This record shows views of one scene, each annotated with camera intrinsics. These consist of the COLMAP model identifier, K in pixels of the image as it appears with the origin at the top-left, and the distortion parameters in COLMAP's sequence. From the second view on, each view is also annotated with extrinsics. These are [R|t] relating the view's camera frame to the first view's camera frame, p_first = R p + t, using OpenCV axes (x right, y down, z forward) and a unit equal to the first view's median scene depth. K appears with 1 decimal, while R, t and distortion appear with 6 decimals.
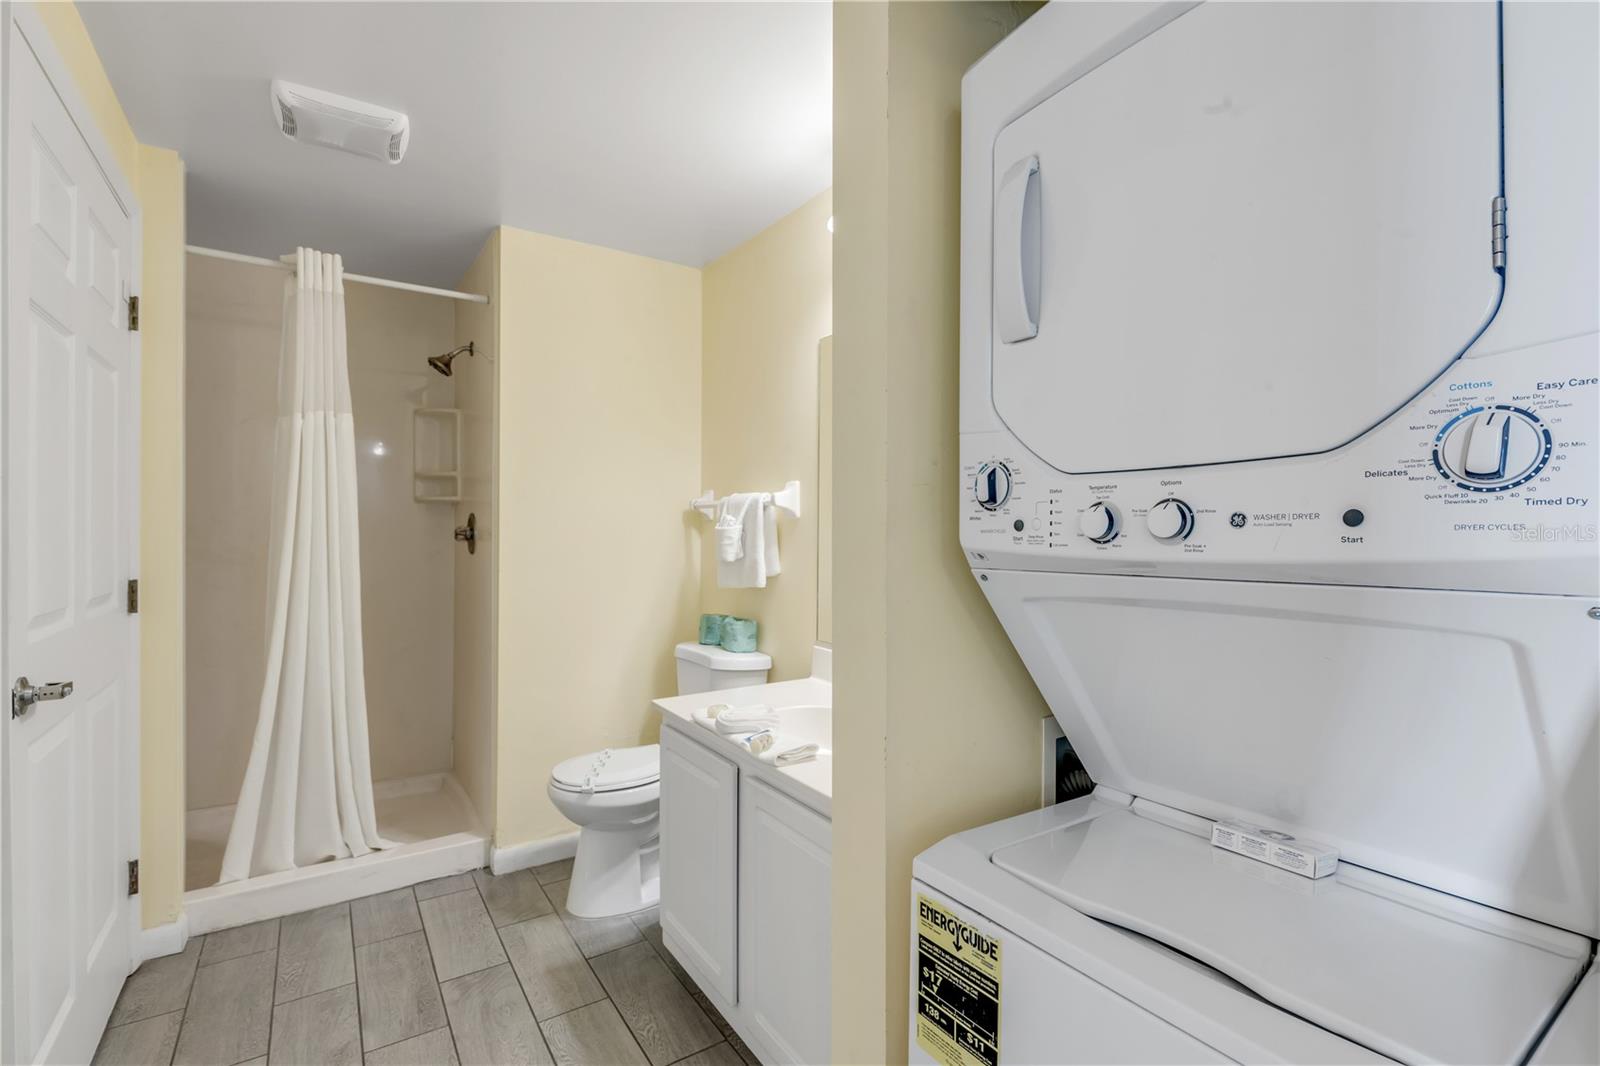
lens RADIAL K [[721.6, 0, 800.0], [0, 721.6, 533.0], [0, 0, 1]] dist [0.002621, -0.000336]
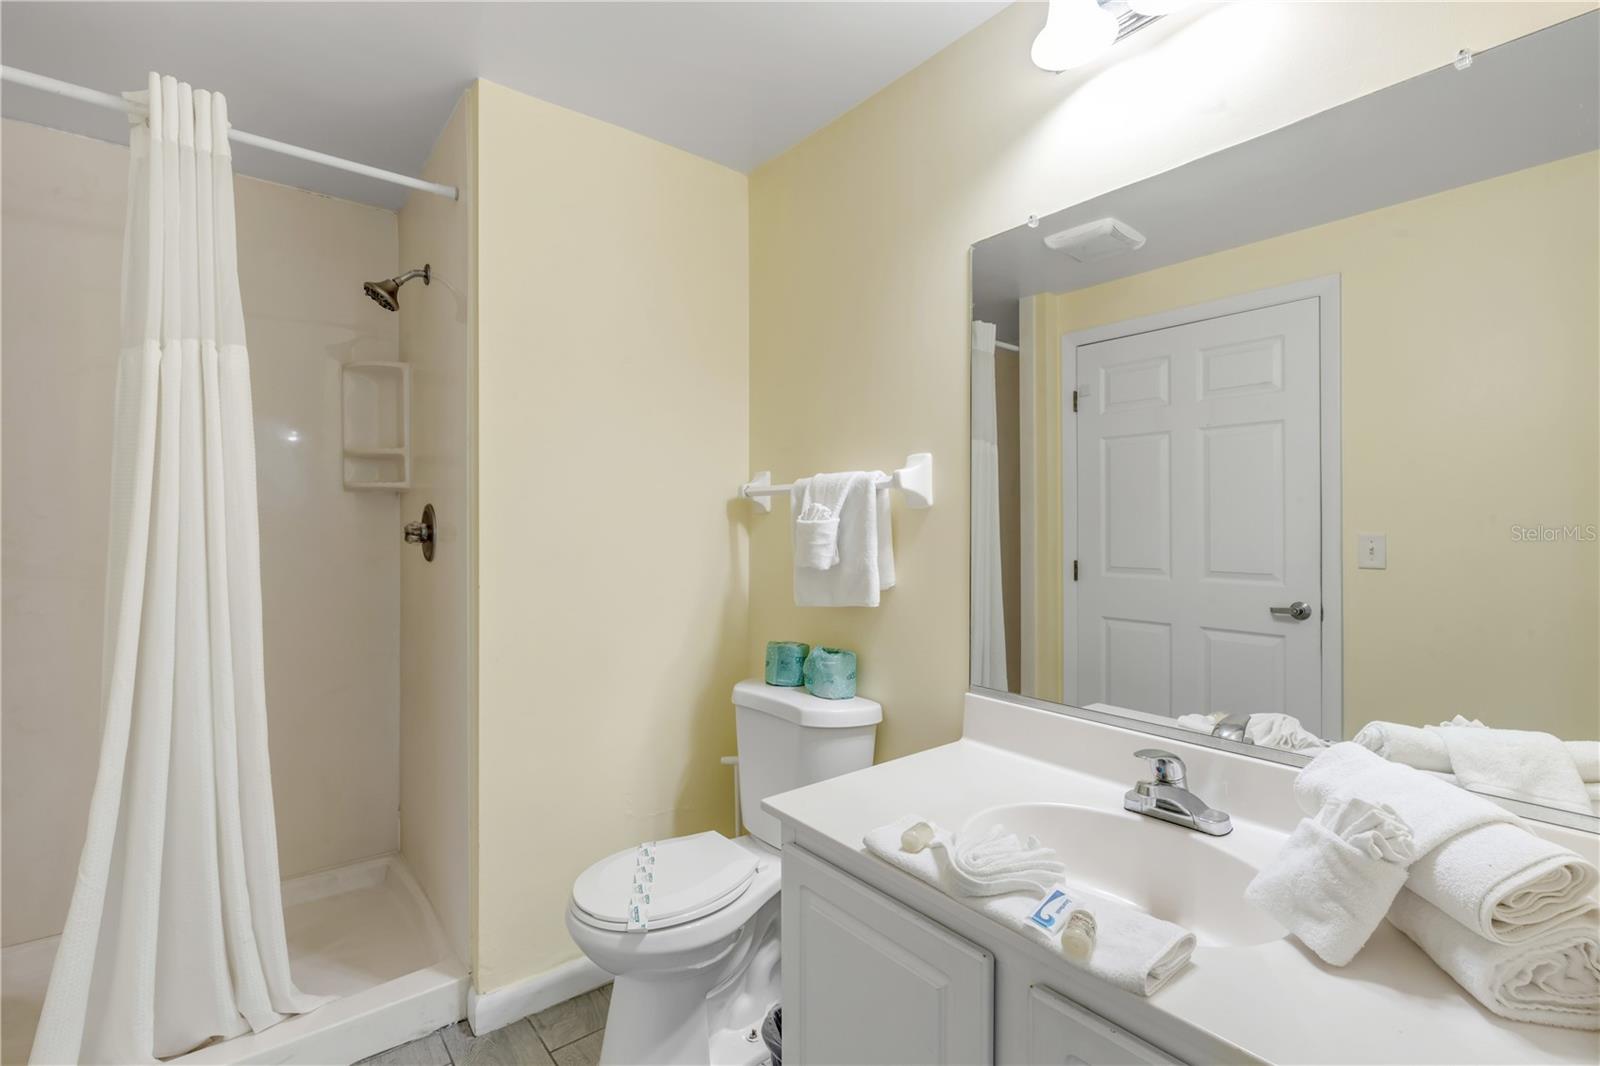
lens RADIAL K [[717.9, 0, 798.9], [0, 717.9, 533.3], [0, 0, 1]] dist [0.002496, -0.000220]
pose [[0.996292, -0.006316, 0.085800, -0.177051], [0.006121, 0.999978, 0.002532, 0.002329], [-0.085814, -0.001998, 0.996309, 0.304392]]
